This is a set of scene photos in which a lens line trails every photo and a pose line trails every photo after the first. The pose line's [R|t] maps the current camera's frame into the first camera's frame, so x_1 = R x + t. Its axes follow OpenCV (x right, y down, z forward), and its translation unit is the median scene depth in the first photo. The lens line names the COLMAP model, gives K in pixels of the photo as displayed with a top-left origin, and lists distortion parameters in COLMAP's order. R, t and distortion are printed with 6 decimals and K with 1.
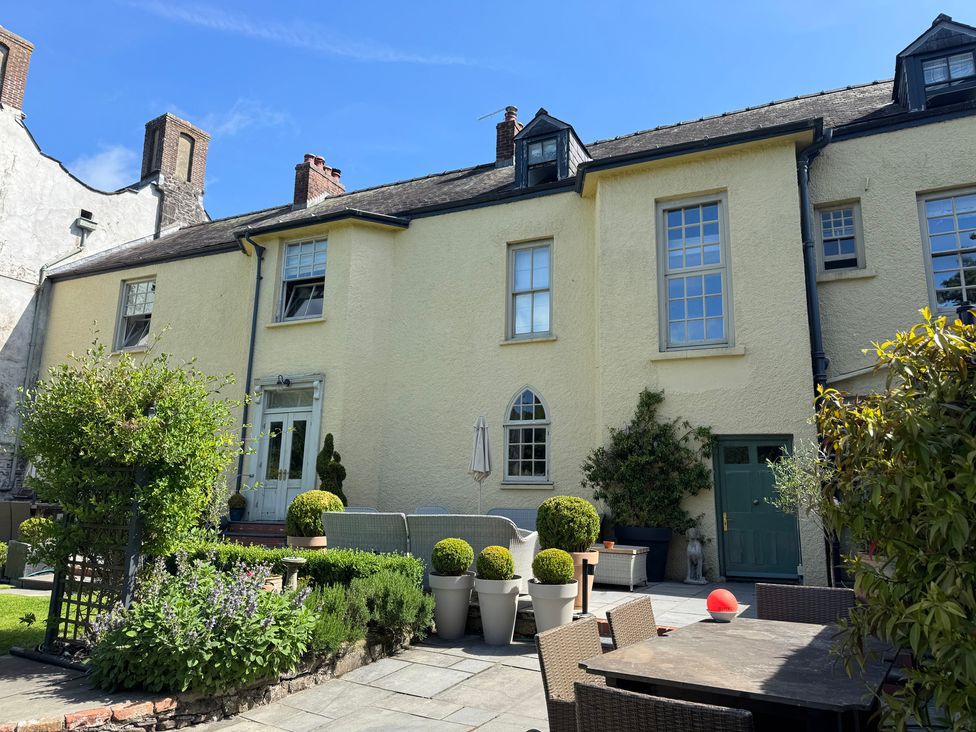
lens RADIAL K [[679.8, 0, 491.1], [0, 679.8, 361.3], [0, 0, 1]] dist [0.064132, -0.073680]
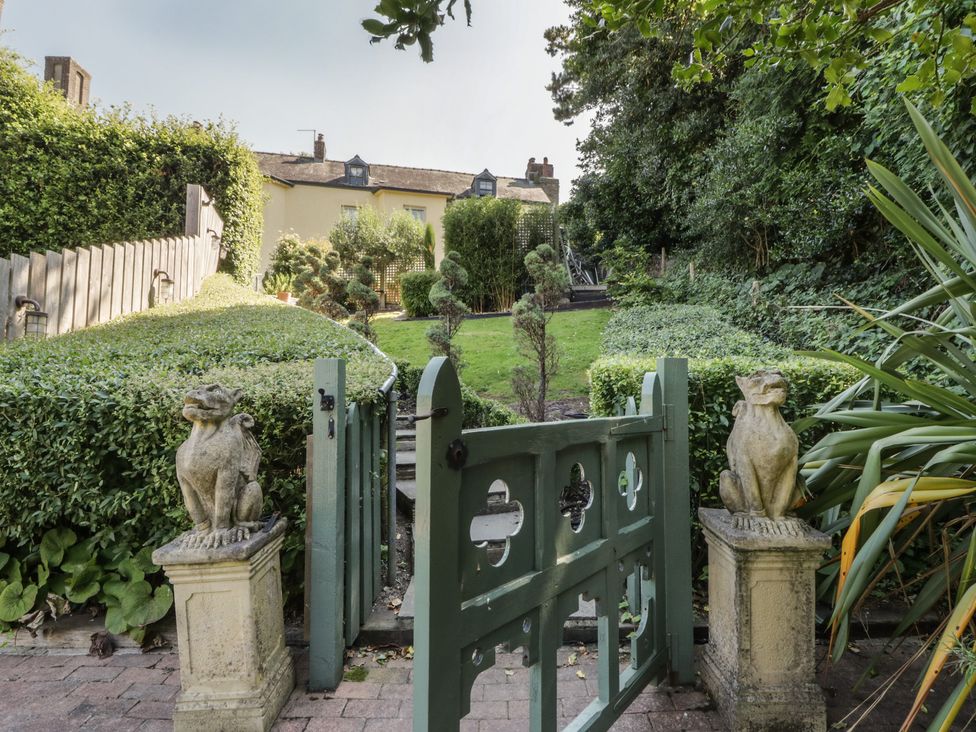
lens RADIAL K [[520.0, 0, 504.3], [0, 520.0, 354.3], [0, 0, 1]] dist [-0.002290, -0.010771]
pose [[0.781208, 0.026531, 0.623707, -0.647952], [-0.114523, 0.988232, 0.101405, 0.103570], [-0.613677, -0.150647, 0.775052, -0.901771]]
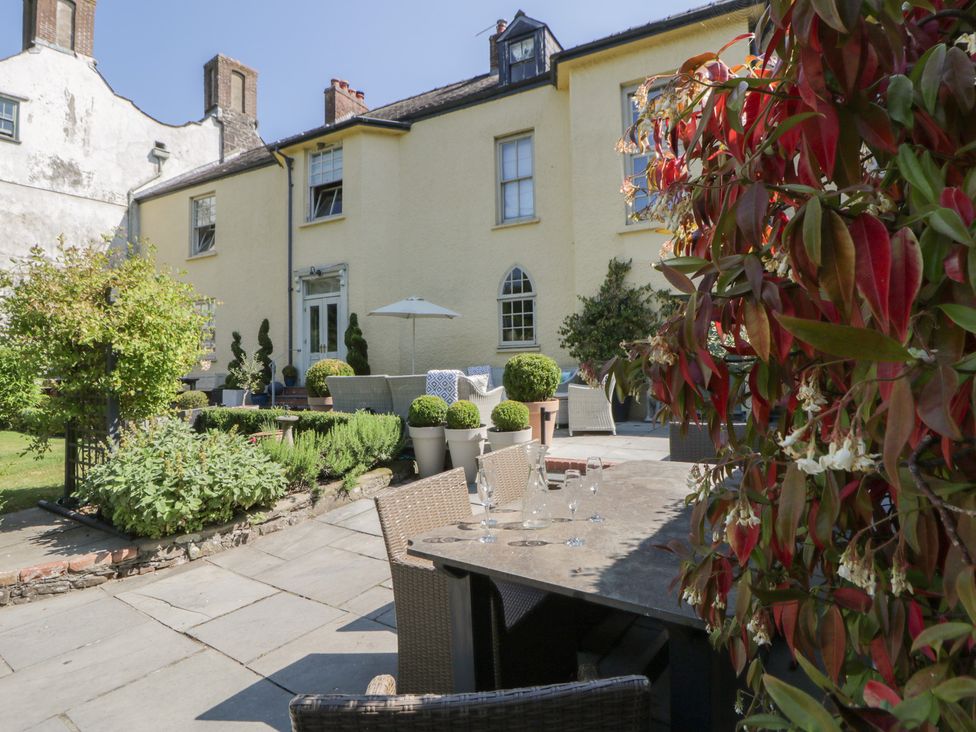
lens RADIAL K [[525.0, 0, 504.5], [0, 525.0, 338.5], [0, 0, 1]] dist [0.001599, -0.013131]
pose [[0.998119, -0.045775, -0.040783, 0.055621], [0.051393, 0.987426, 0.149492, 0.022996], [0.033427, -0.151307, 0.987921, 0.083497]]
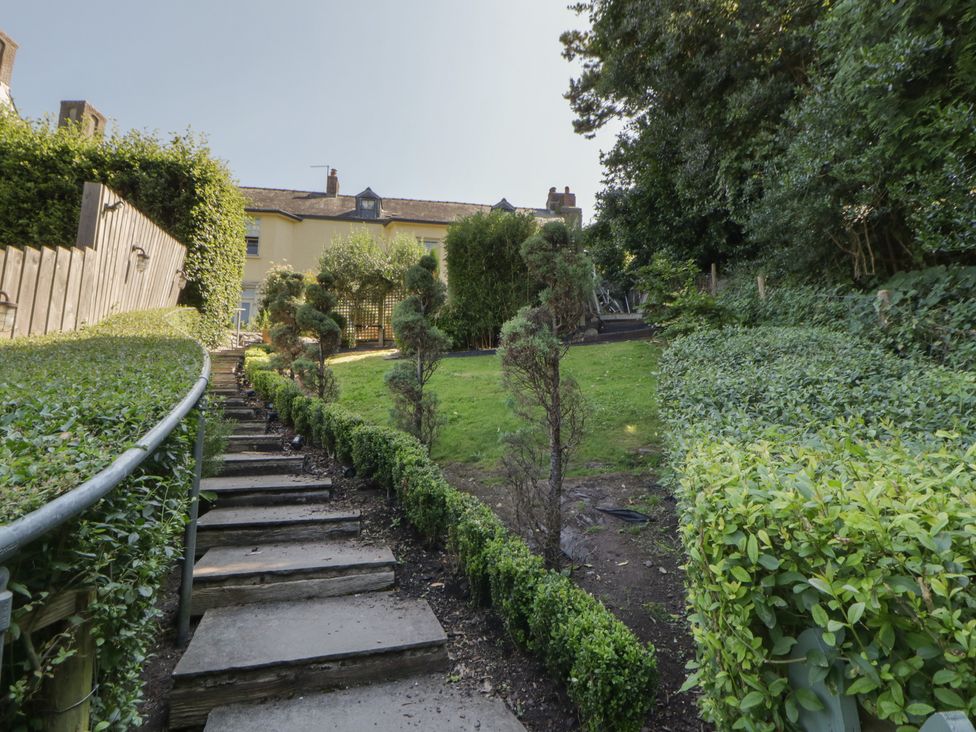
lens RADIAL K [[525.0, 0, 504.5], [0, 525.0, 338.5], [0, 0, 1]] dist [0.001599, -0.013131]
pose [[0.812180, 0.077015, 0.578301, -0.542389], [-0.097044, 0.995273, 0.003747, 0.109516], [-0.575279, -0.059164, 0.815815, -0.795799]]
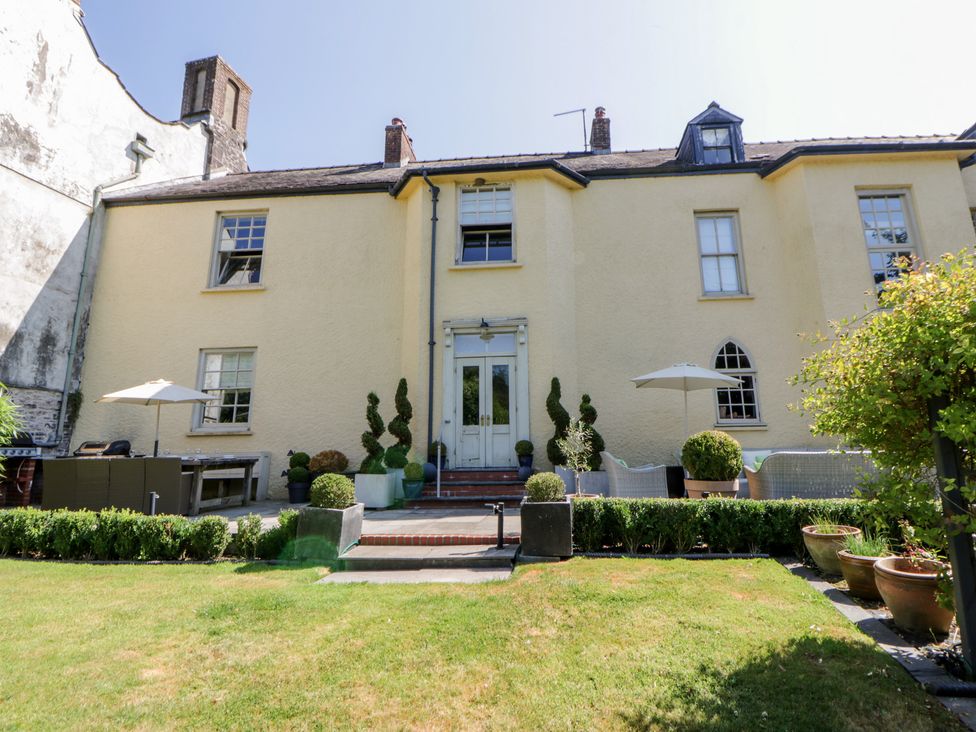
lens RADIAL K [[510.8, 0, 509.9], [0, 510.8, 339.0], [0, 0, 1]] dist [-0.002793, -0.011642]
pose [[0.936386, 0.045018, 0.348074, -0.498946], [-0.040151, 0.998969, -0.021188, 0.060995], [-0.348669, 0.005865, 0.937228, 0.295148]]
